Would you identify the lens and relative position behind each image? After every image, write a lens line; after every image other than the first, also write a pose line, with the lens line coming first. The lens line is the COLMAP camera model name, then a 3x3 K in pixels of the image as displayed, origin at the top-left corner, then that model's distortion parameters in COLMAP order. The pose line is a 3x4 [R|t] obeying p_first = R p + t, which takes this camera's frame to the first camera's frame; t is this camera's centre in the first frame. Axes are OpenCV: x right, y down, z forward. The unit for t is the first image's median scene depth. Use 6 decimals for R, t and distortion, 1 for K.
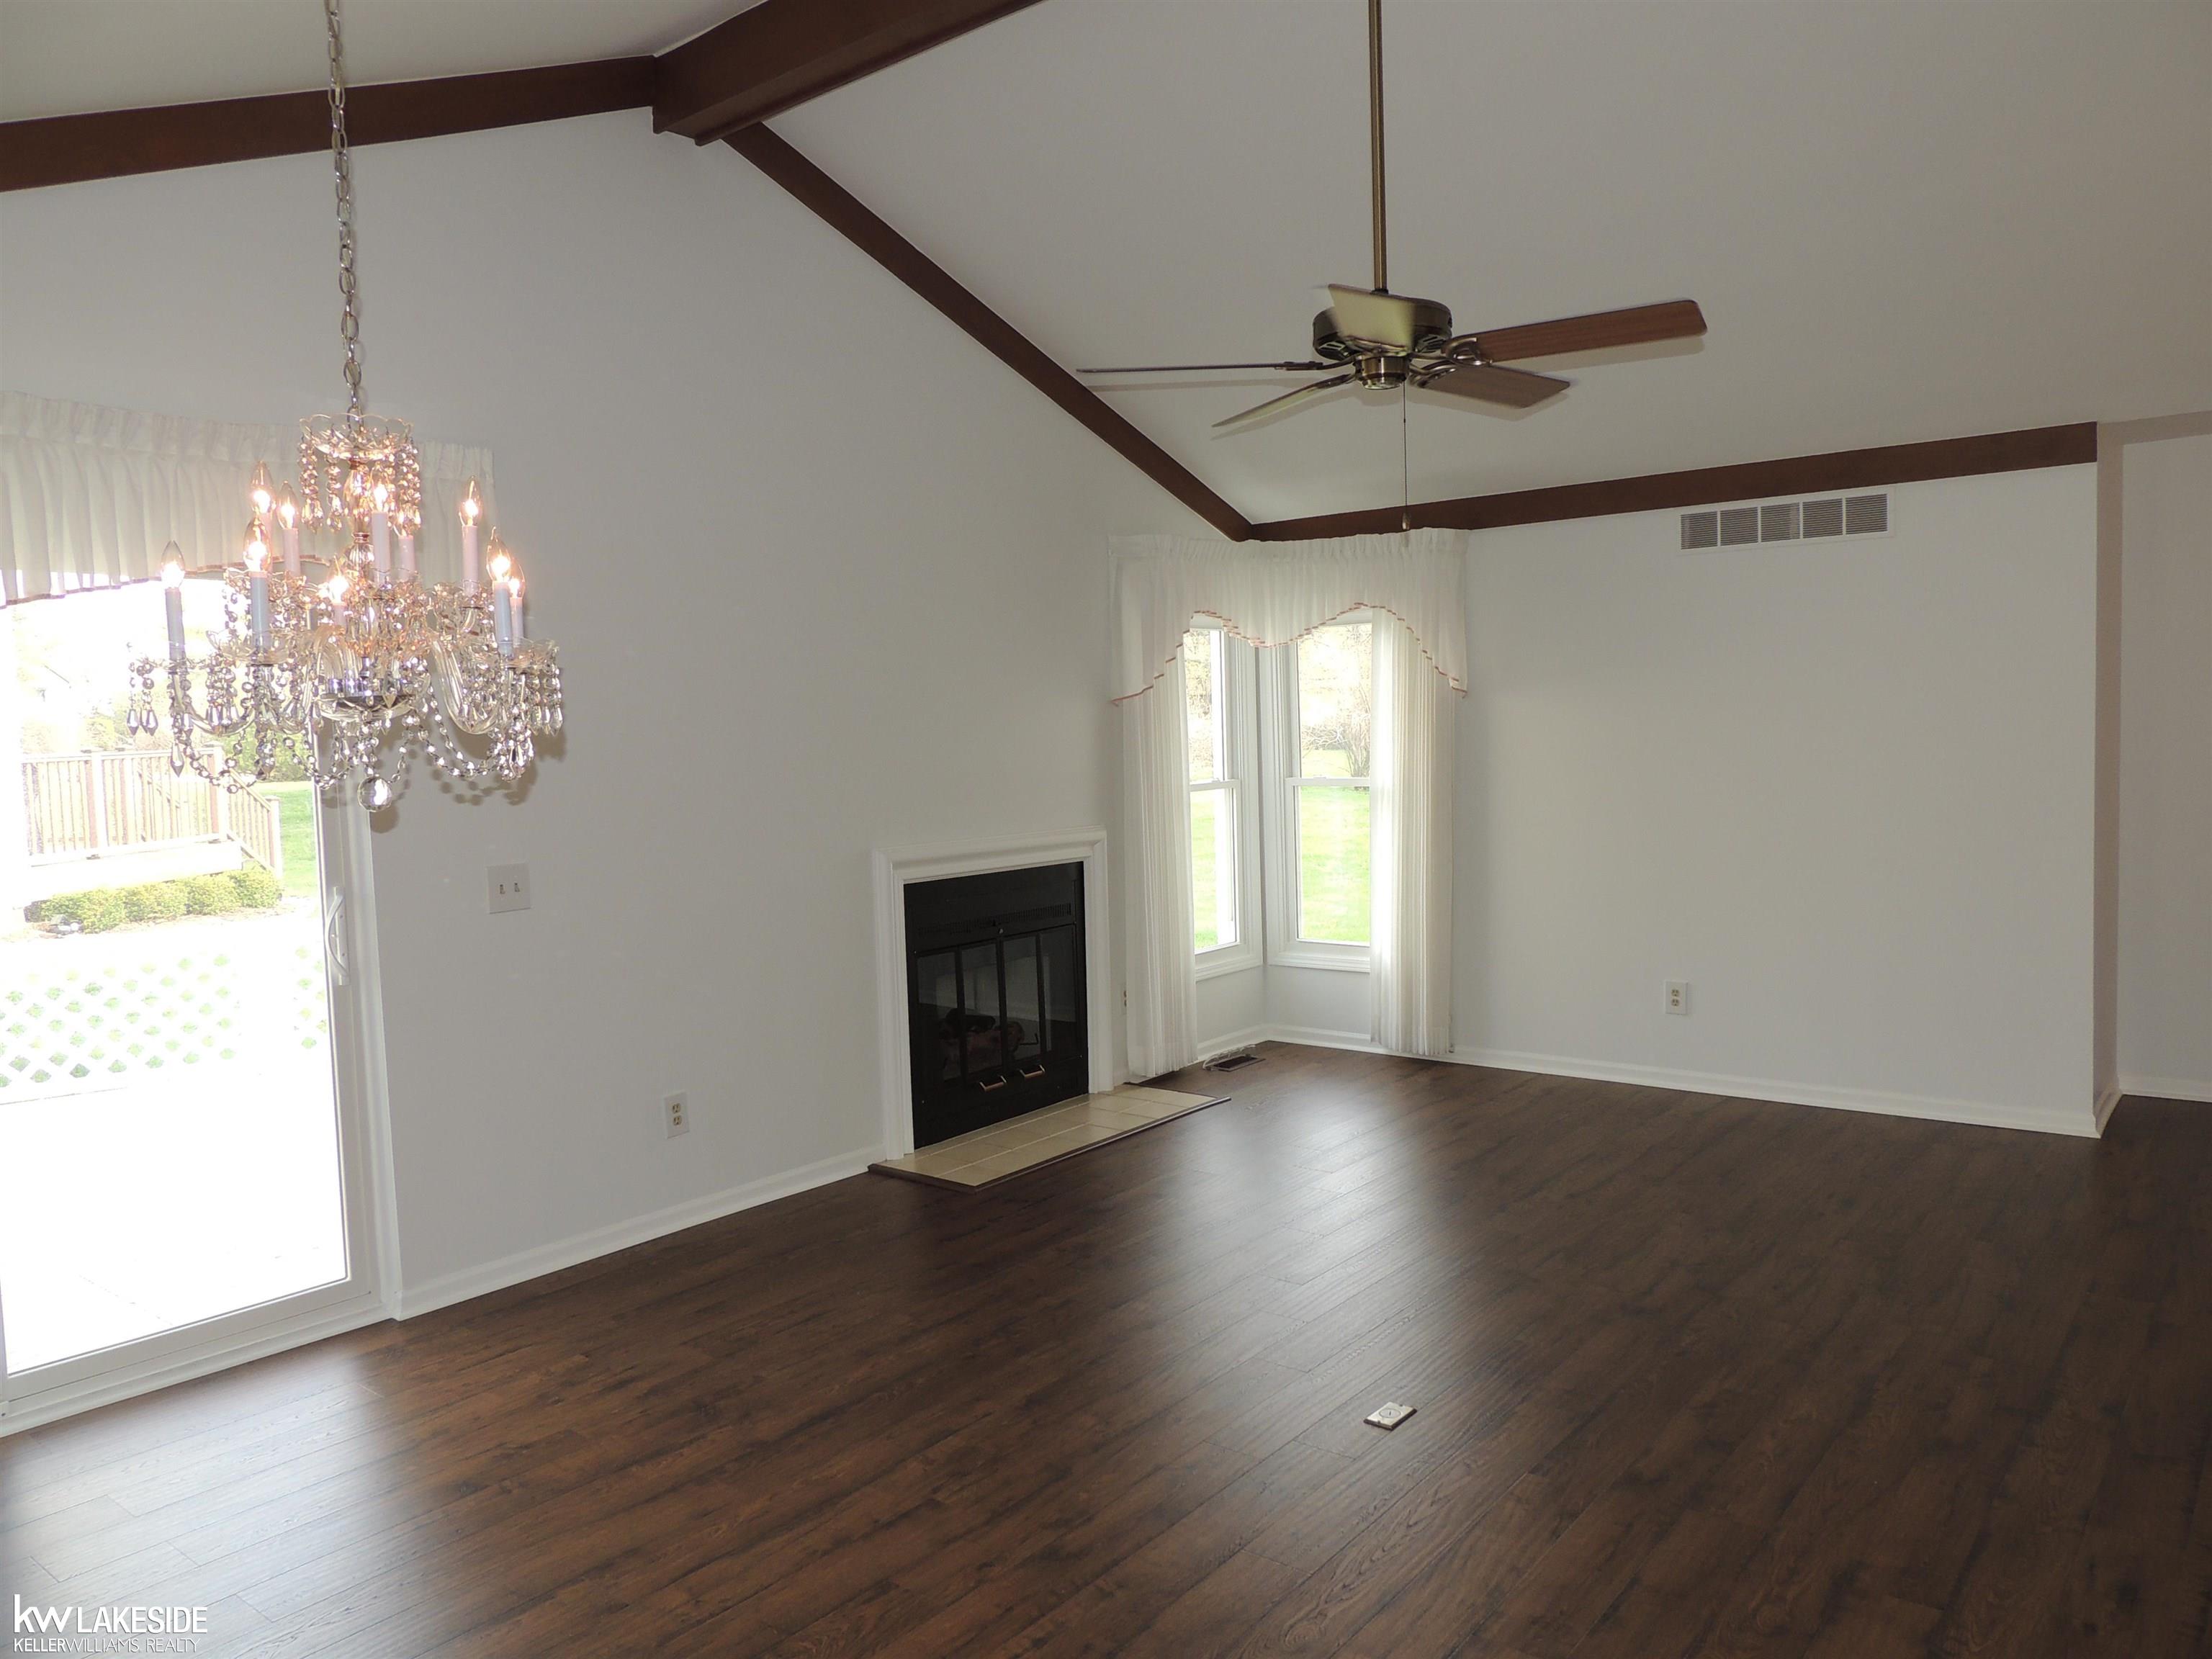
lens RADIAL K [[1575.7, 0, 1119.3], [0, 1575.7, 832.4], [0, 0, 1]] dist [-0.019601, -0.000280]
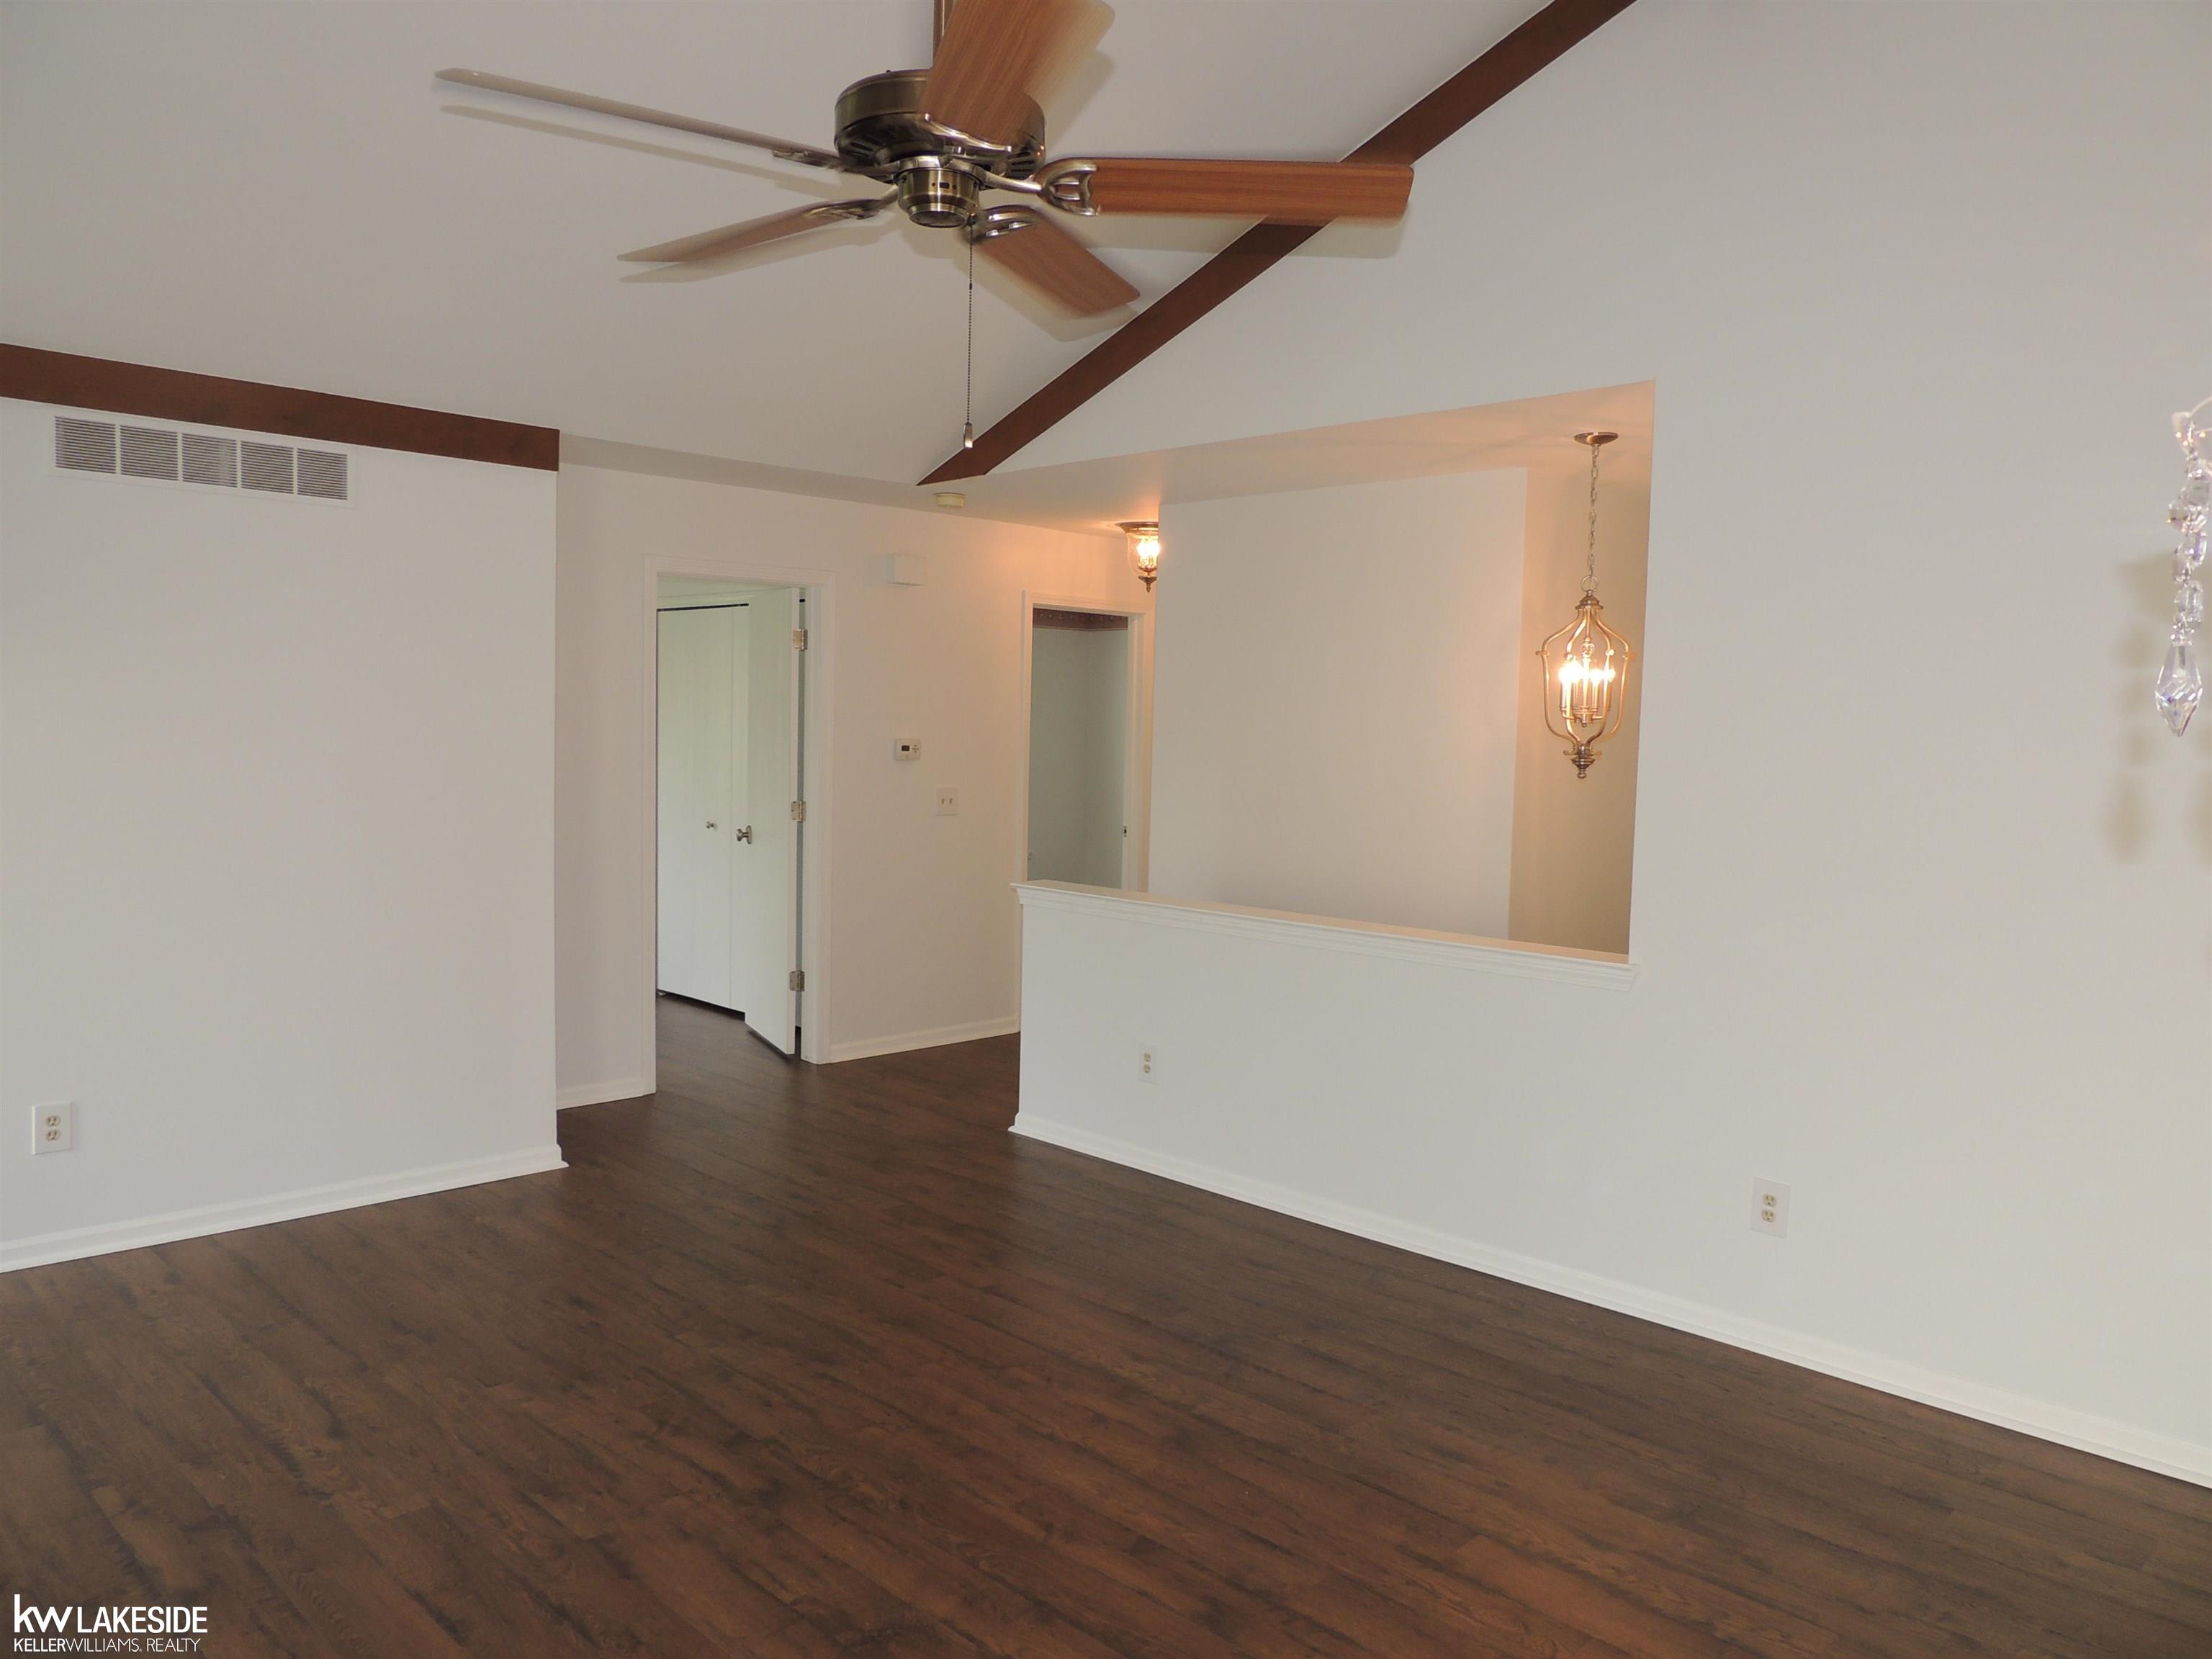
lens RADIAL K [[1575.7, 0, 1119.3], [0, 1575.7, 832.4], [0, 0, 1]] dist [-0.019601, -0.000280]
pose [[0.101918, -0.037654, 0.994080, -0.311717], [0.035046, 0.998799, 0.034240, -0.034543], [-0.994175, 0.031349, 0.103115, 0.552928]]
